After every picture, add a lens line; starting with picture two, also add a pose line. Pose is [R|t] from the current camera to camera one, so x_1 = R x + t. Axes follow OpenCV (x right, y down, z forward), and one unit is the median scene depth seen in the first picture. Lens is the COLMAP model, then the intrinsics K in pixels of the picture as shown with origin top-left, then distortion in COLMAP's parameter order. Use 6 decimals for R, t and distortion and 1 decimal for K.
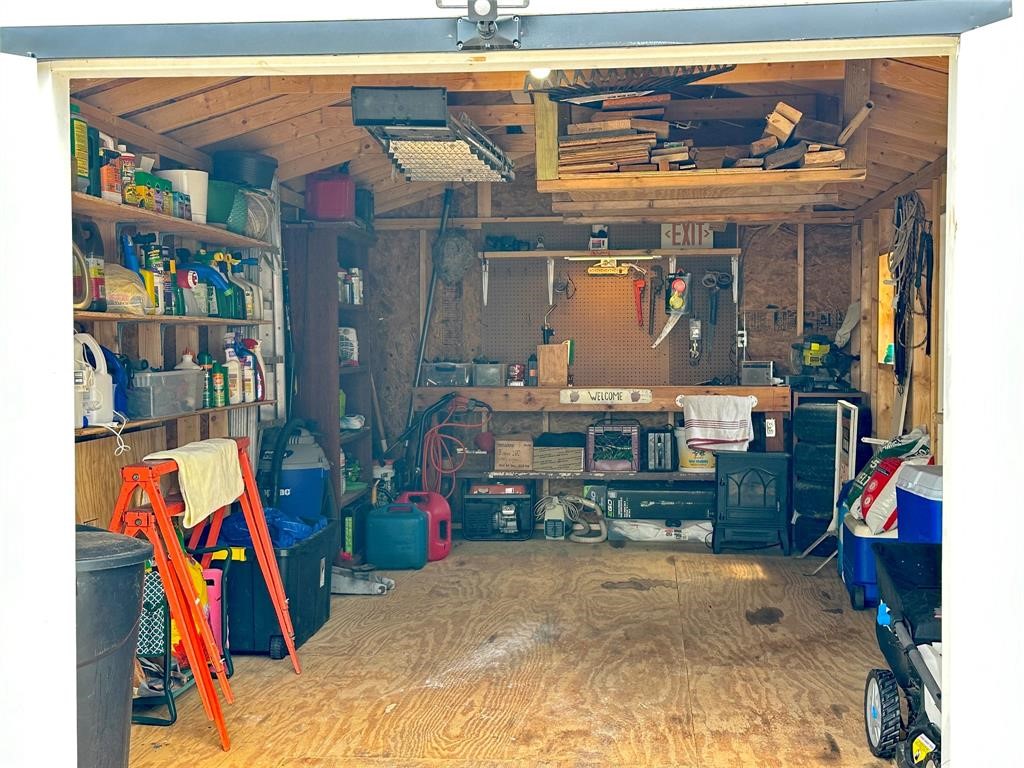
lens RADIAL K [[1341.5, 0, 511.2], [0, 1341.5, 384.7], [0, 0, 1]] dist [-0.021457, 0.000000]
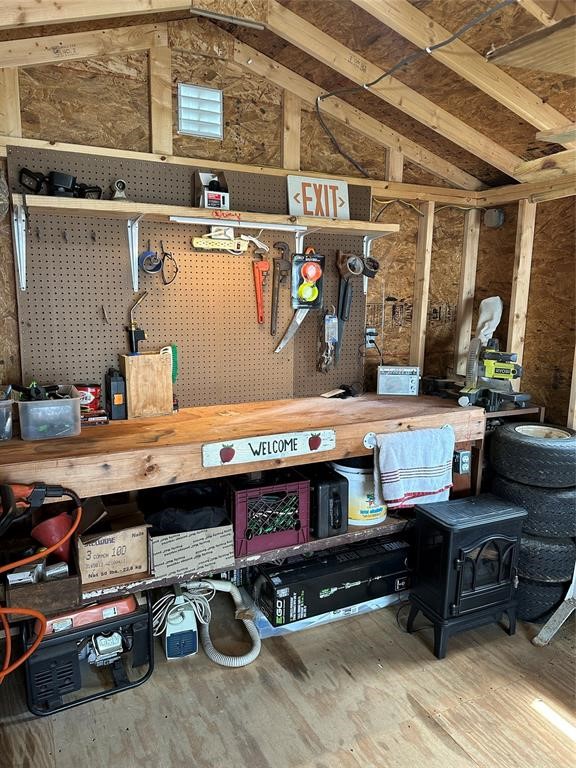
lens RADIAL K [[537.1, 0, 288.1], [0, 537.1, 387.6], [0, 0, 1]] dist [0.020898, -0.008136]
pose [[0.852361, -0.074773, 0.517580, -0.048250], [0.001295, 0.990024, 0.140893, -0.050943], [-0.522952, -0.119422, 0.843955, 0.741653]]
